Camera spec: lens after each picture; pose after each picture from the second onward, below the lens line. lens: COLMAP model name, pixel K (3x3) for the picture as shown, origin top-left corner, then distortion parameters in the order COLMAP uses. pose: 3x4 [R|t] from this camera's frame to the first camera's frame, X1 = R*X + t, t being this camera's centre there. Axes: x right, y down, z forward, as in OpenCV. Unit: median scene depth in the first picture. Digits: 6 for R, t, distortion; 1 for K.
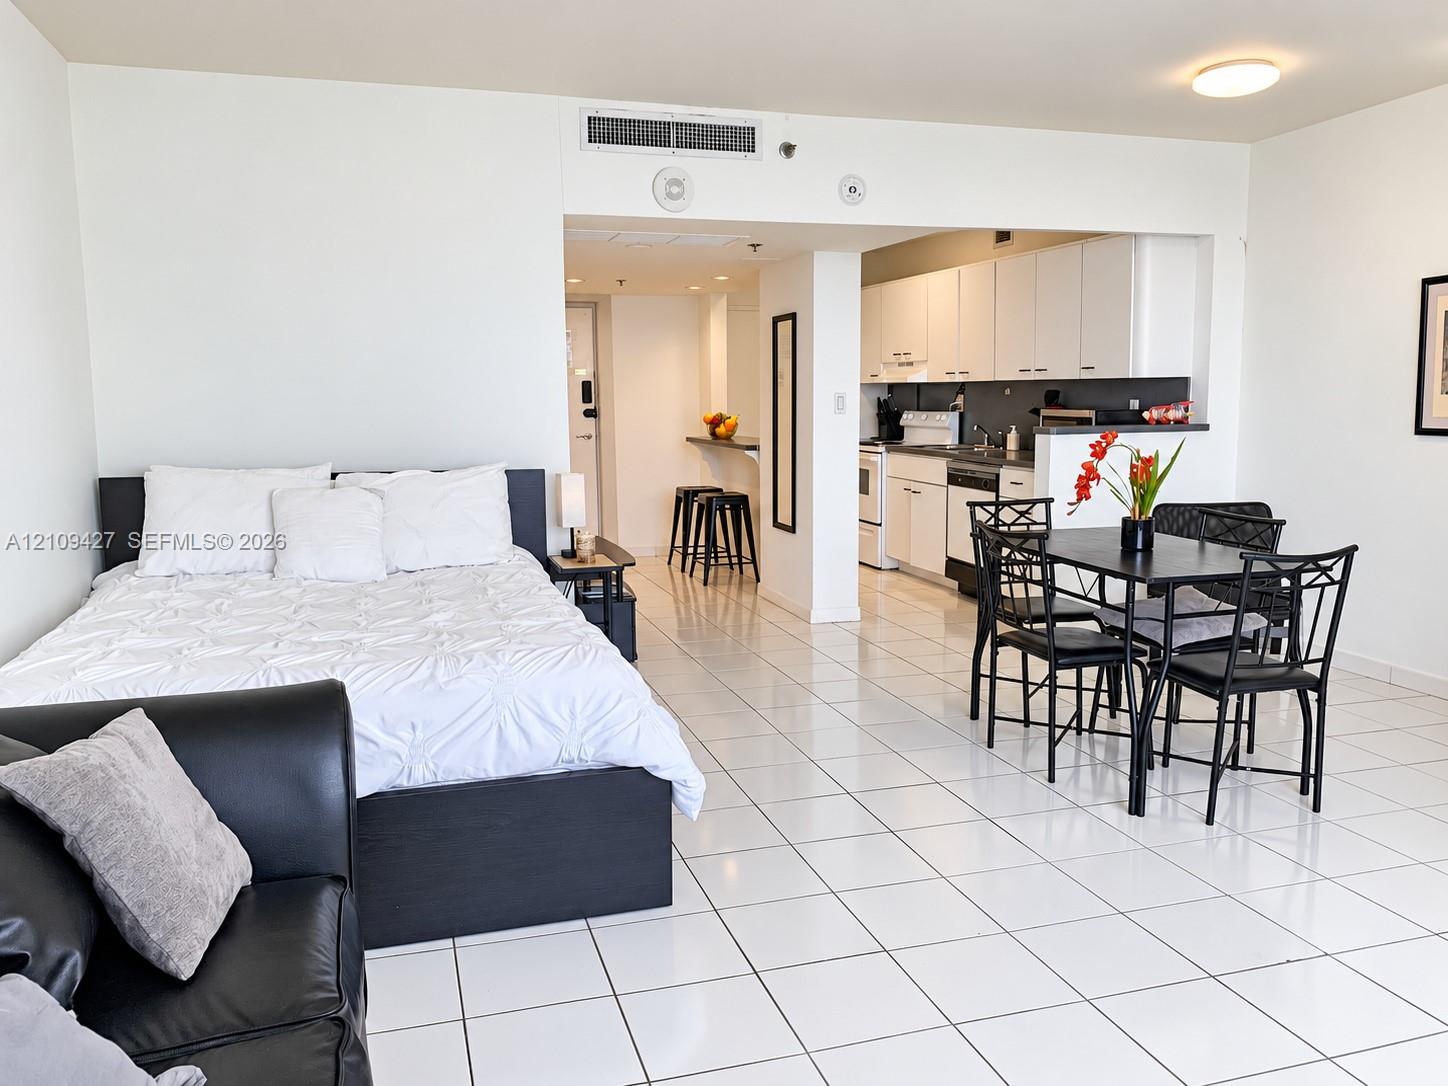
lens RADIAL K [[1113.5, 0, 724.0], [0, 1113.5, 543.0], [0, 0, 1]] dist [0.046223, -0.073057]
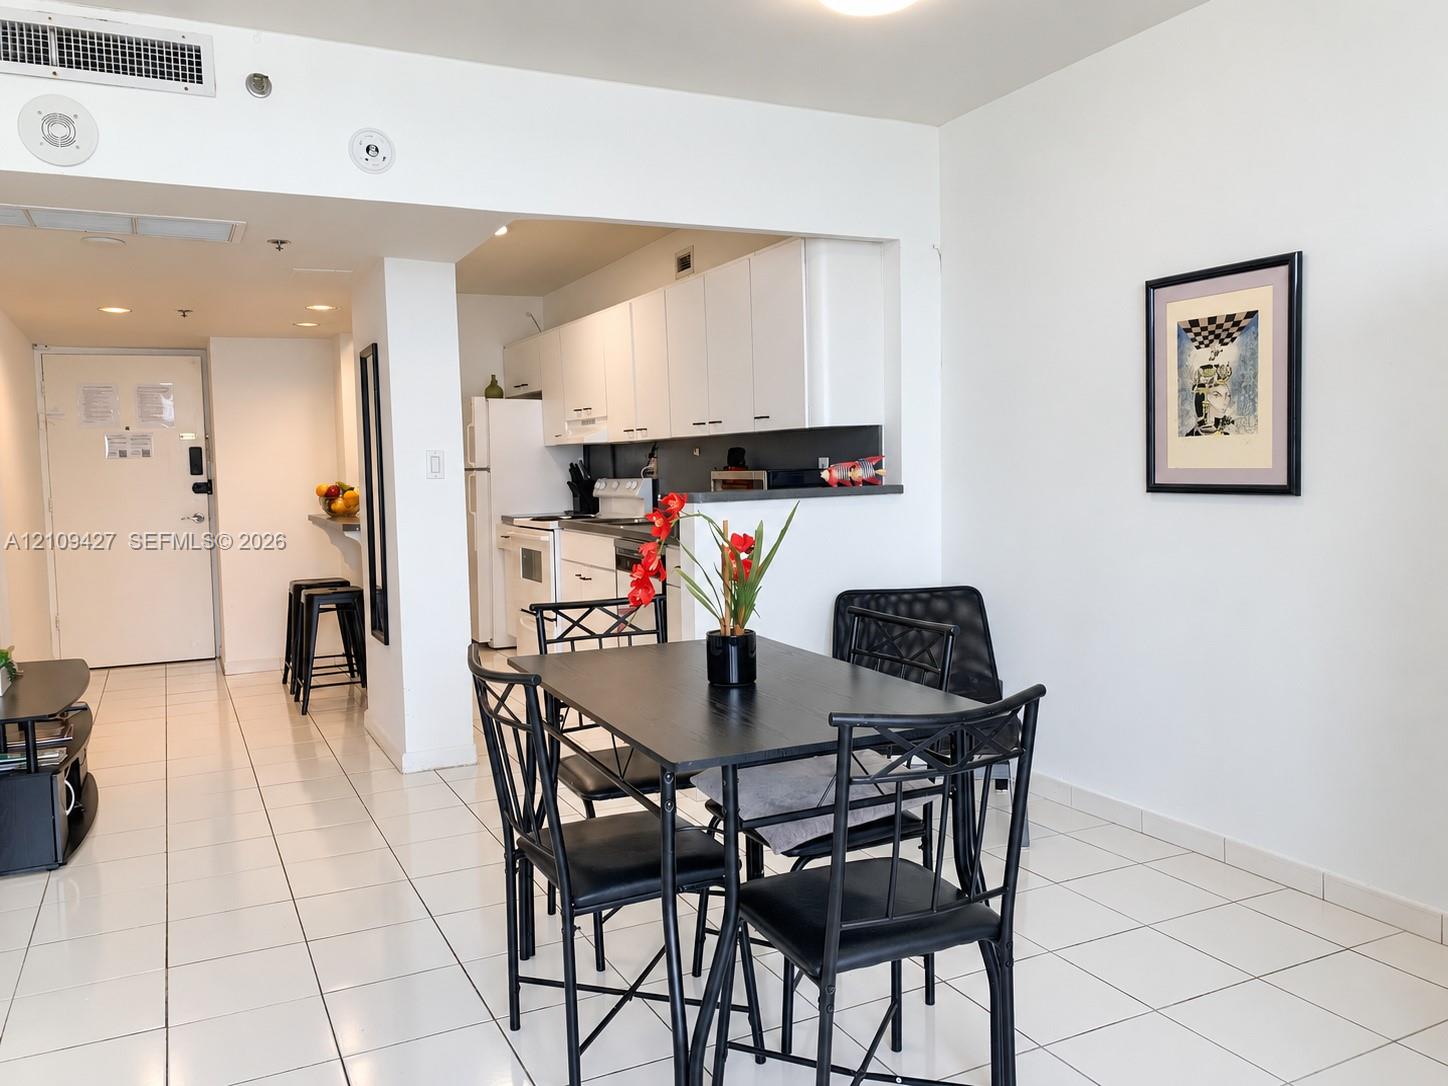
lens RADIAL K [[1113.5, 0, 724.0], [0, 1113.5, 543.0], [0, 0, 1]] dist [0.046223, -0.073057]
pose [[0.985411, -0.024934, 0.168358, 0.228496], [0.036198, 0.997282, -0.064173, -0.027939], [-0.166300, 0.069331, 0.983635, 0.342762]]
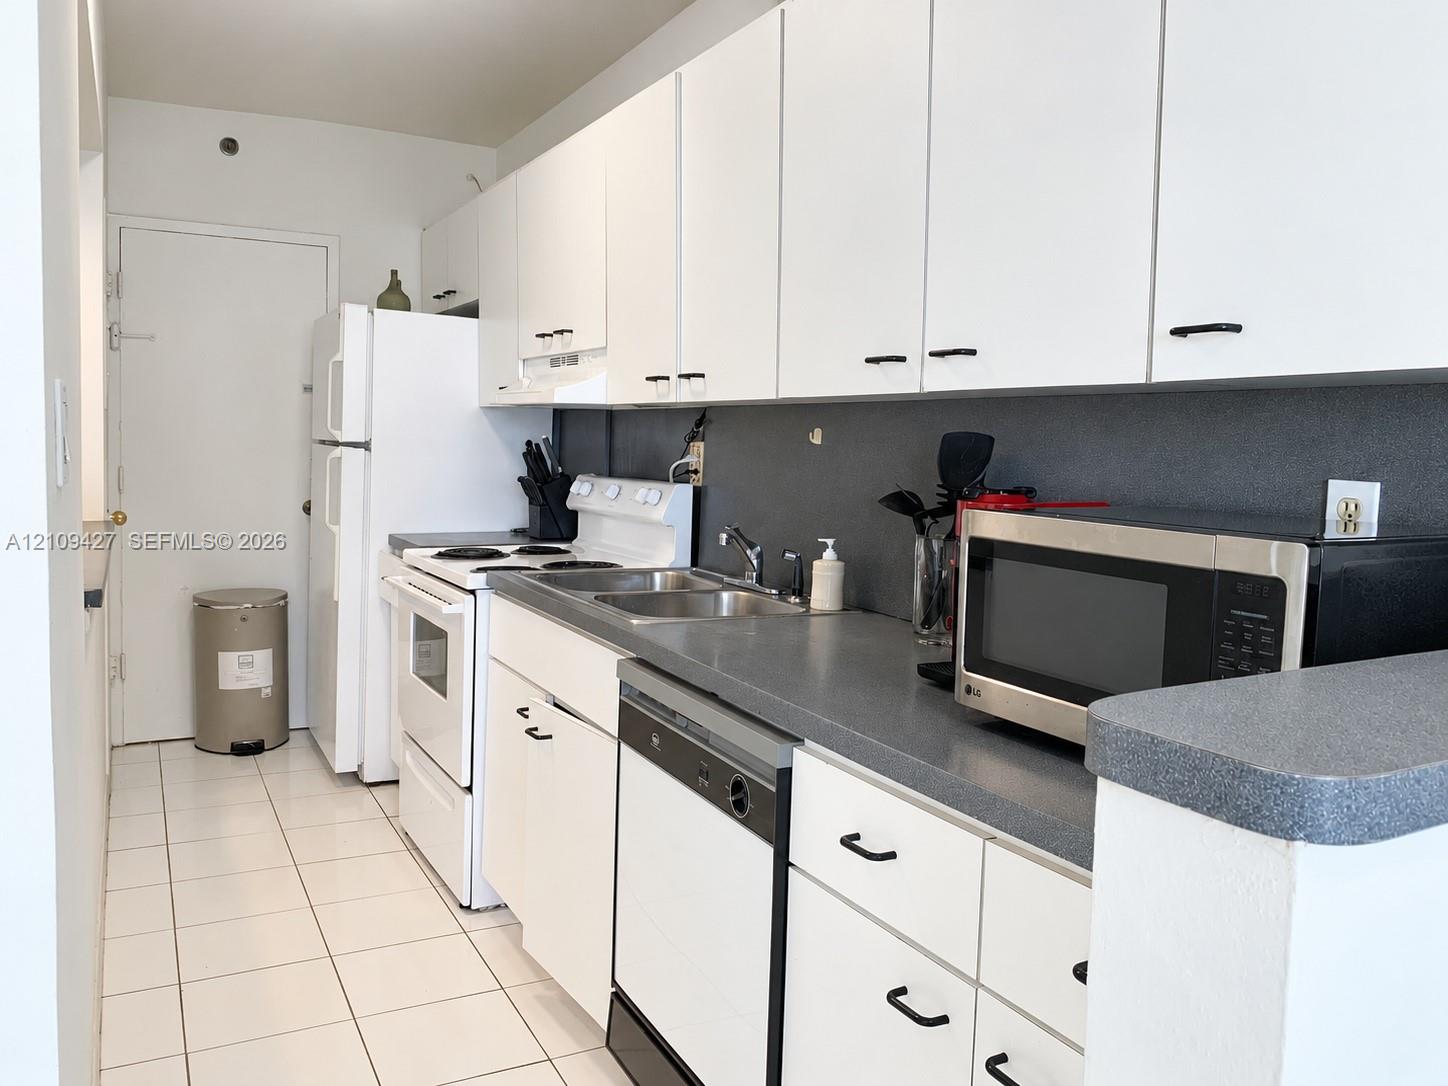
lens RADIAL K [[1166.7, 0, 724.0], [0, 1166.7, 543.0], [0, 0, 1]] dist [-0.000621, -0.000103]
pose [[0.982244, 0.024616, 0.185984, 0.270207], [-0.015800, 0.998687, -0.048734, -0.143103], [-0.186939, 0.044931, 0.981343, 1.104118]]
